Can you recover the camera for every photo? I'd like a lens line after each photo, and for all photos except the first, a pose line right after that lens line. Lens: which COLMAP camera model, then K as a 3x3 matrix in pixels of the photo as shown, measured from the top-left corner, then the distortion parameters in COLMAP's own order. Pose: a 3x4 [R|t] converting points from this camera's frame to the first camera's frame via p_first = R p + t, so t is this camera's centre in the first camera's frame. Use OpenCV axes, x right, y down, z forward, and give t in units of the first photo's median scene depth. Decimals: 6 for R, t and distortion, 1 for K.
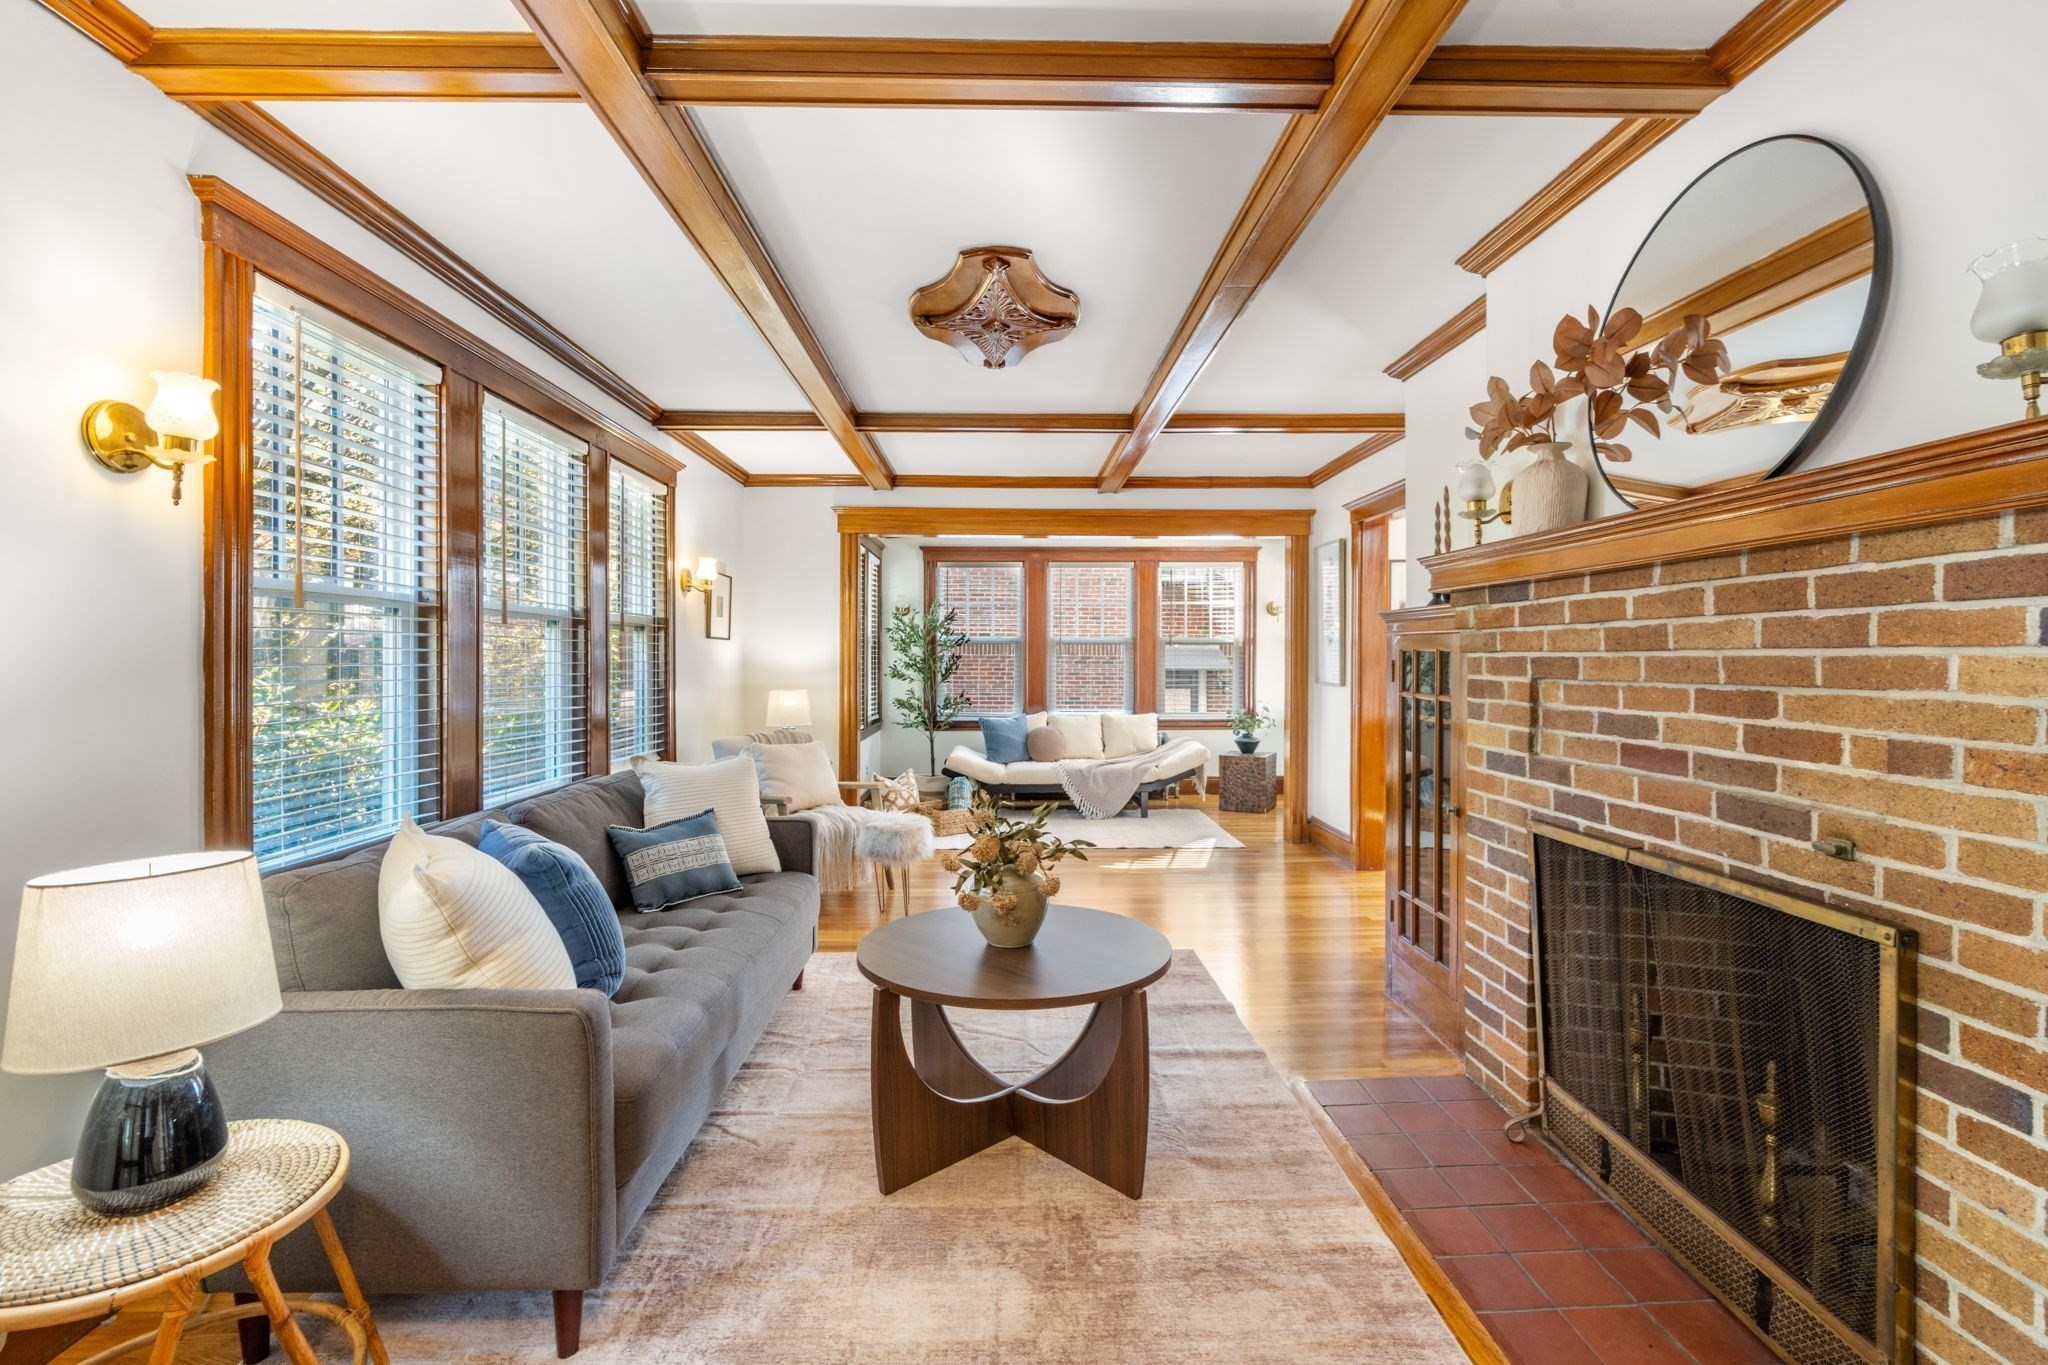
lens RADIAL K [[939.2, 0, 1019.8], [0, 939.2, 662.0], [0, 0, 1]] dist [-0.000362, 0.000465]
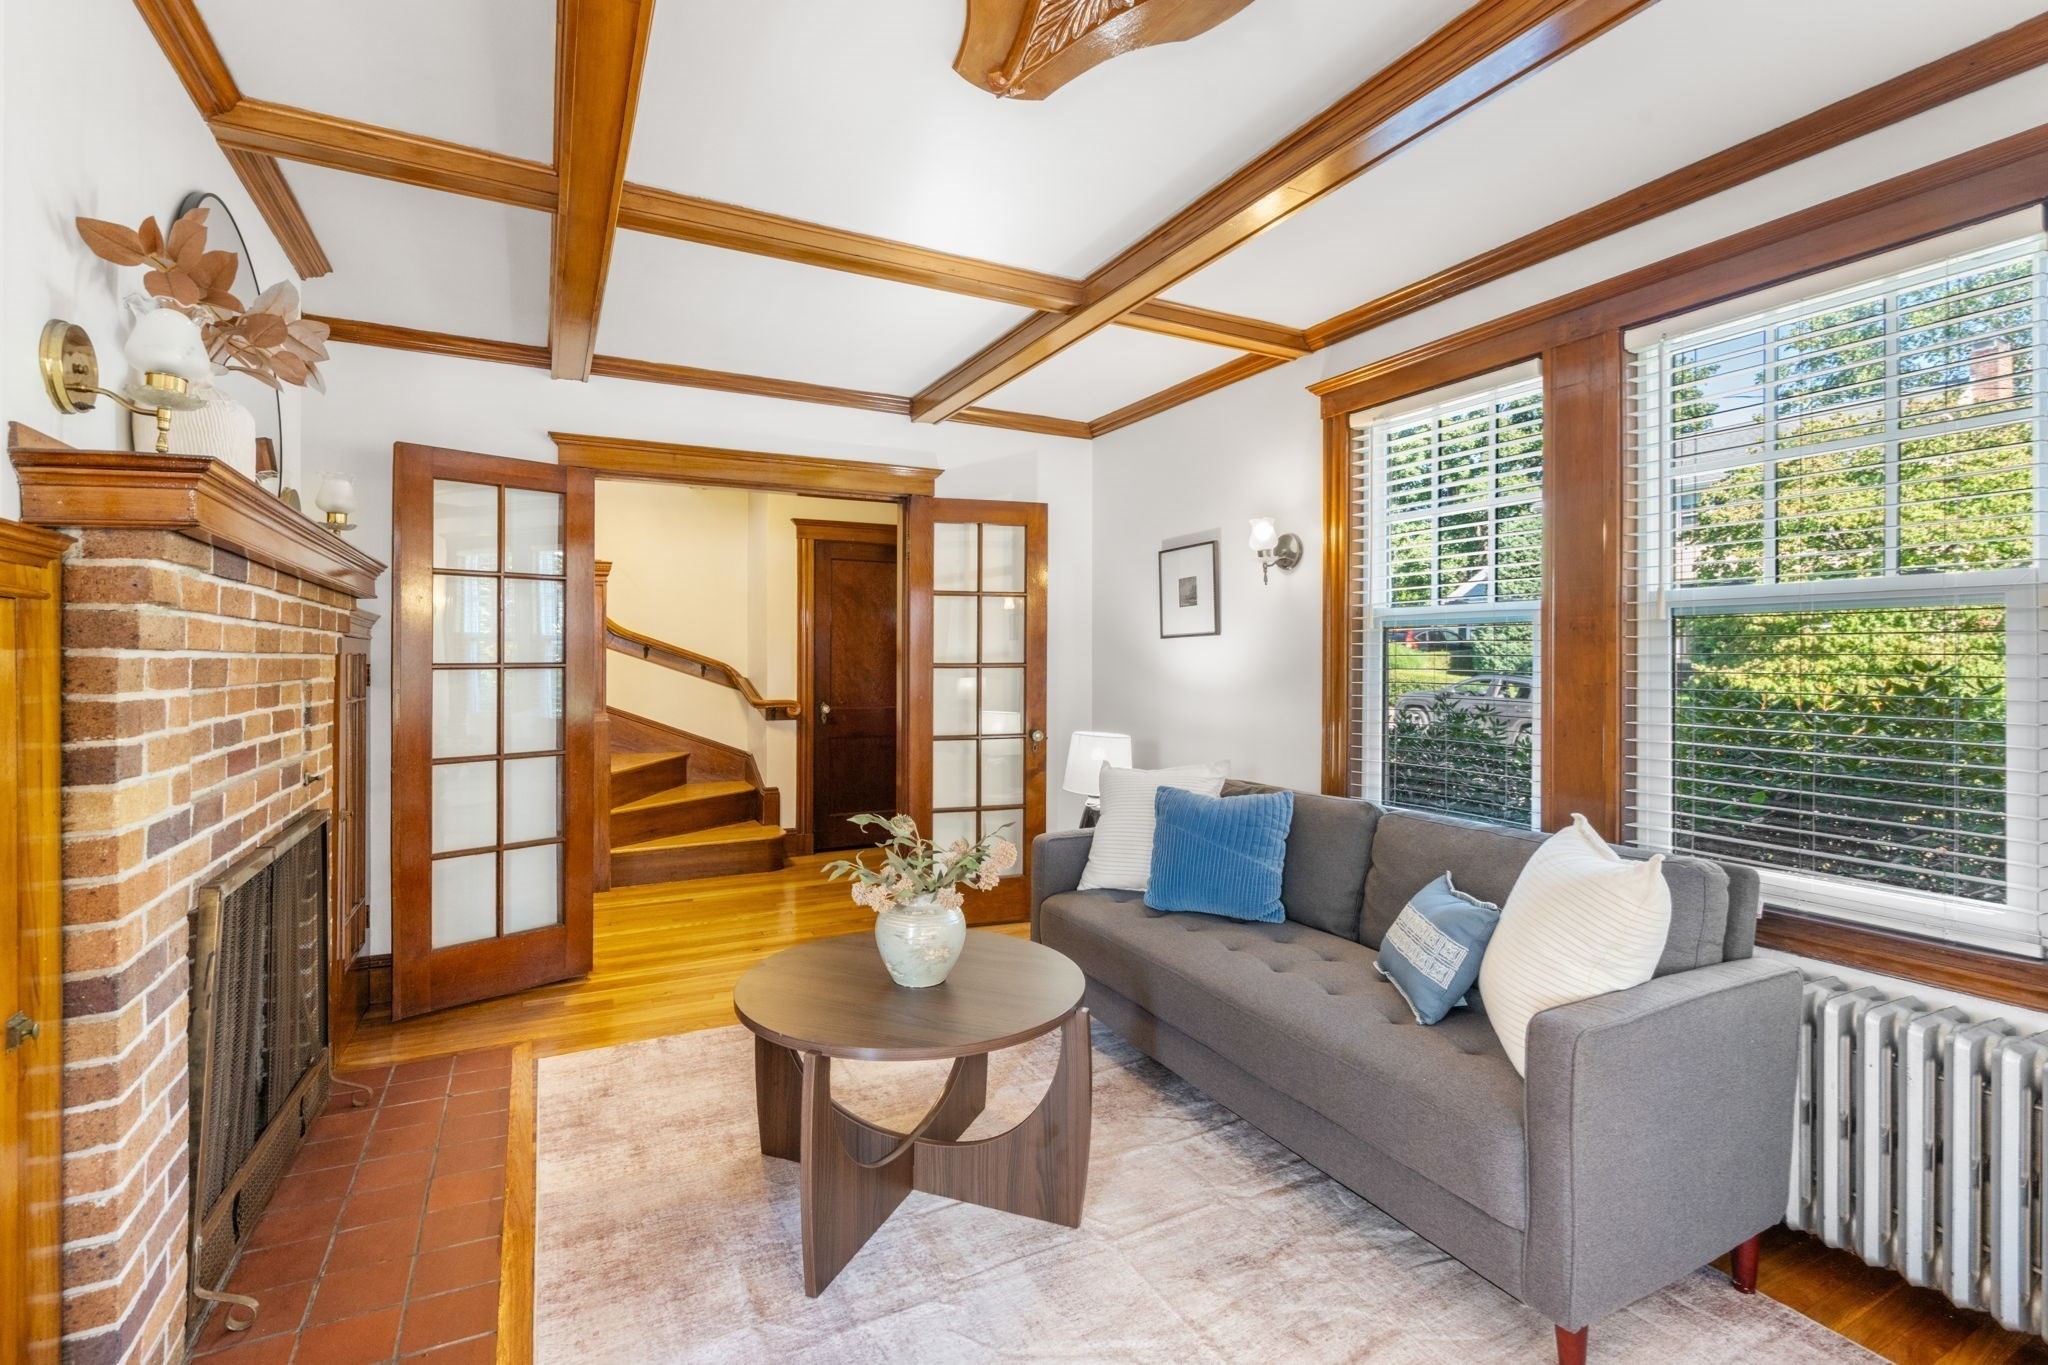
lens RADIAL K [[939.2, 0, 1019.8], [0, 939.2, 662.0], [0, 0, 1]] dist [-0.000362, 0.000465]
pose [[-0.902090, -0.004262, -0.431527, 0.386617], [-0.006973, 0.999965, 0.004700, -0.013779], [0.431492, 0.007249, -0.902088, 2.459781]]
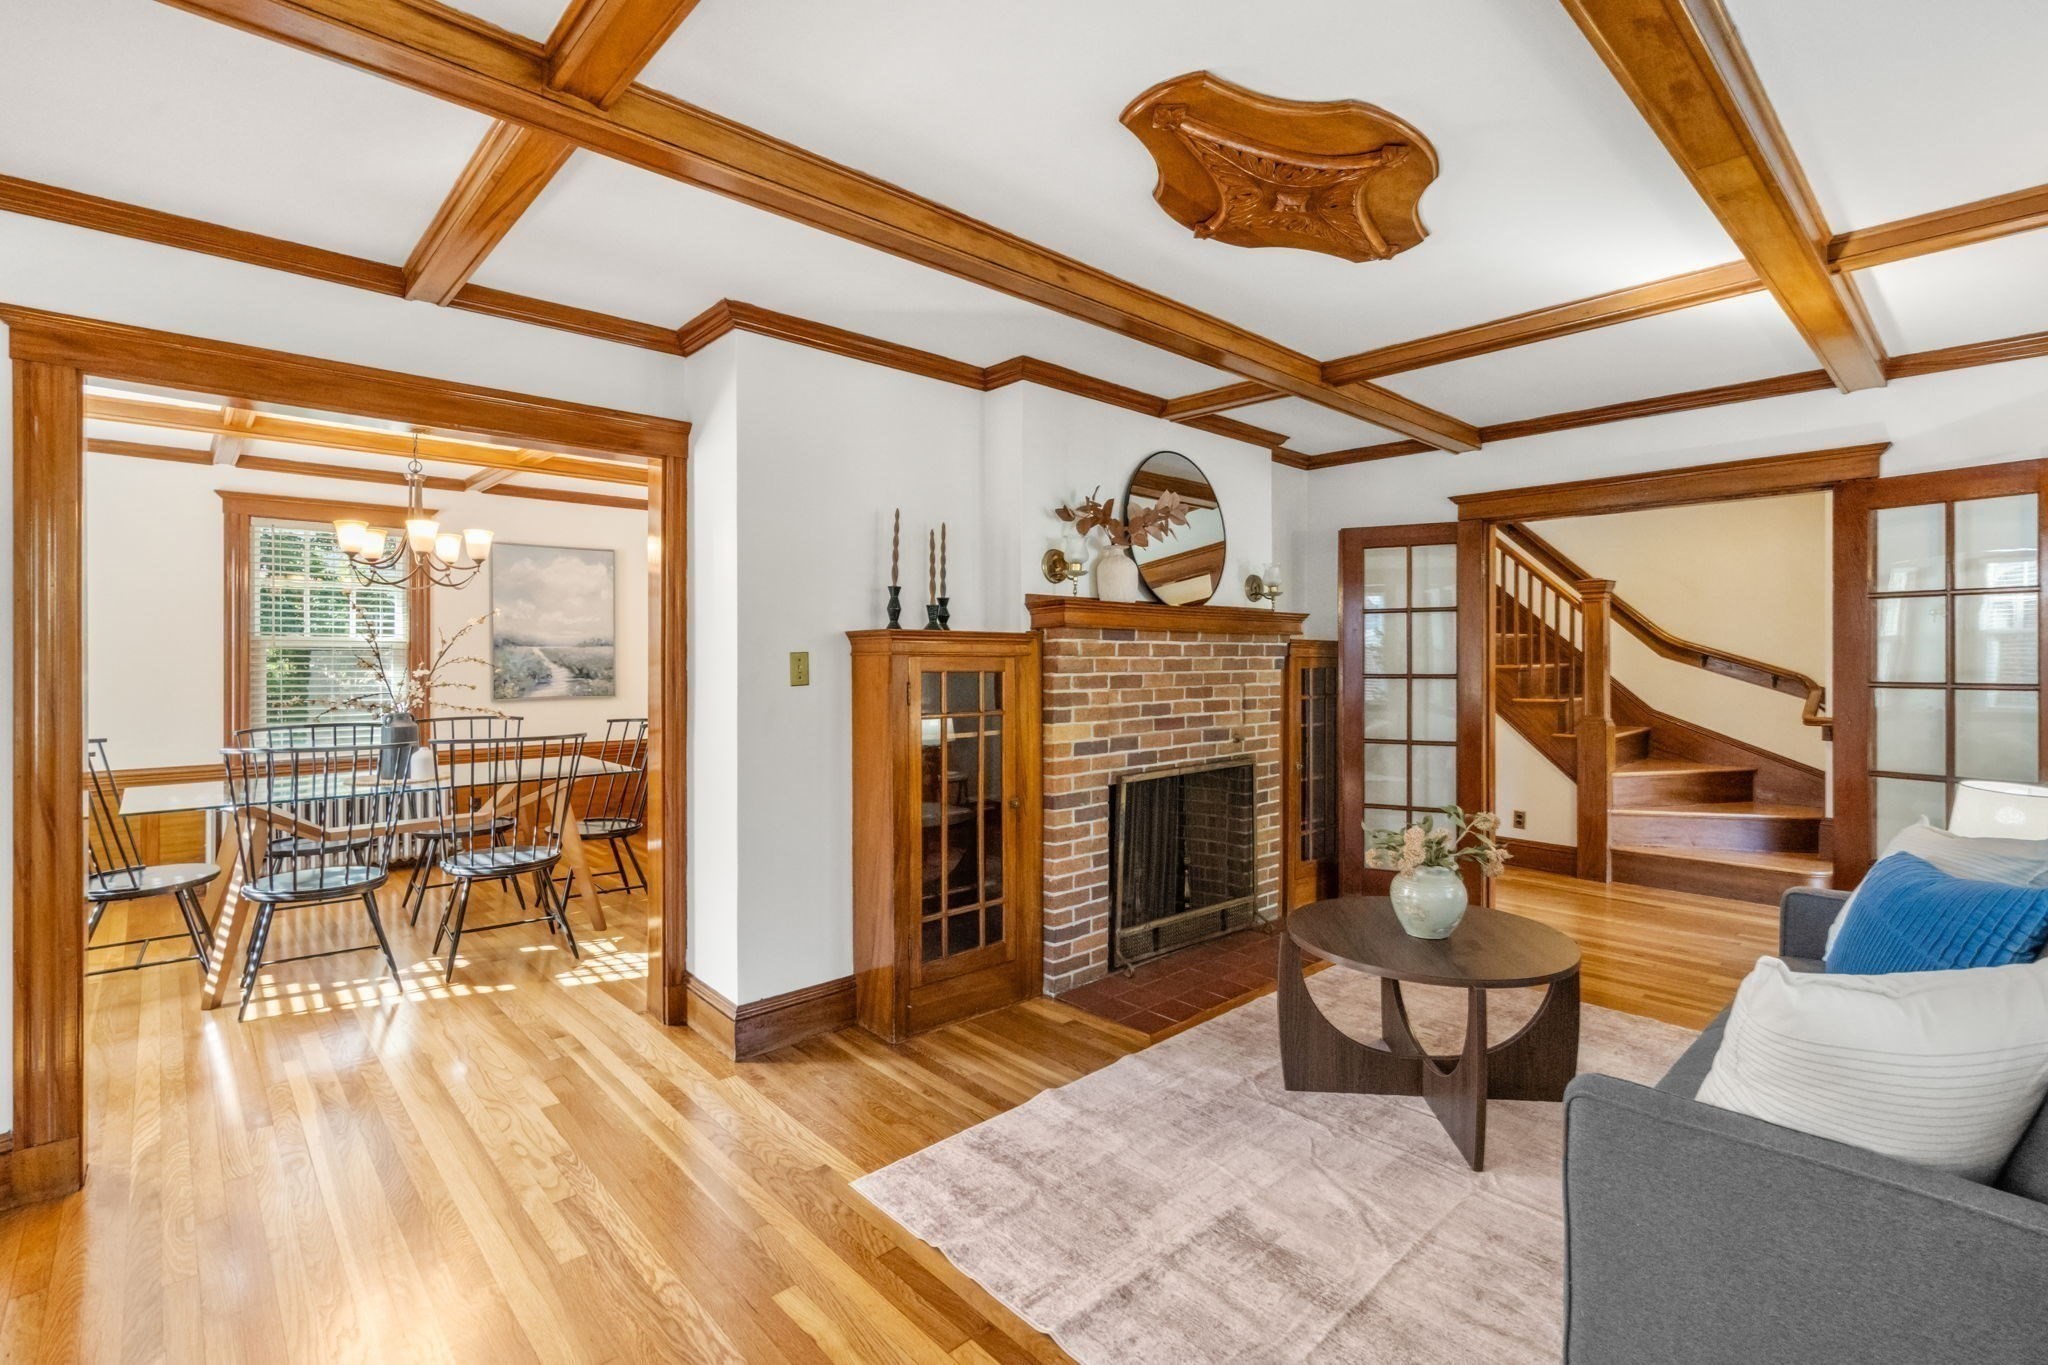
lens RADIAL K [[939.2, 0, 1019.8], [0, 939.2, 662.0], [0, 0, 1]] dist [-0.000362, 0.000465]
pose [[-0.656059, -0.010695, 0.754634, -0.720969], [0.000614, 0.999892, 0.014705, -0.067730], [-0.754710, 0.010111, -0.655981, 2.820957]]
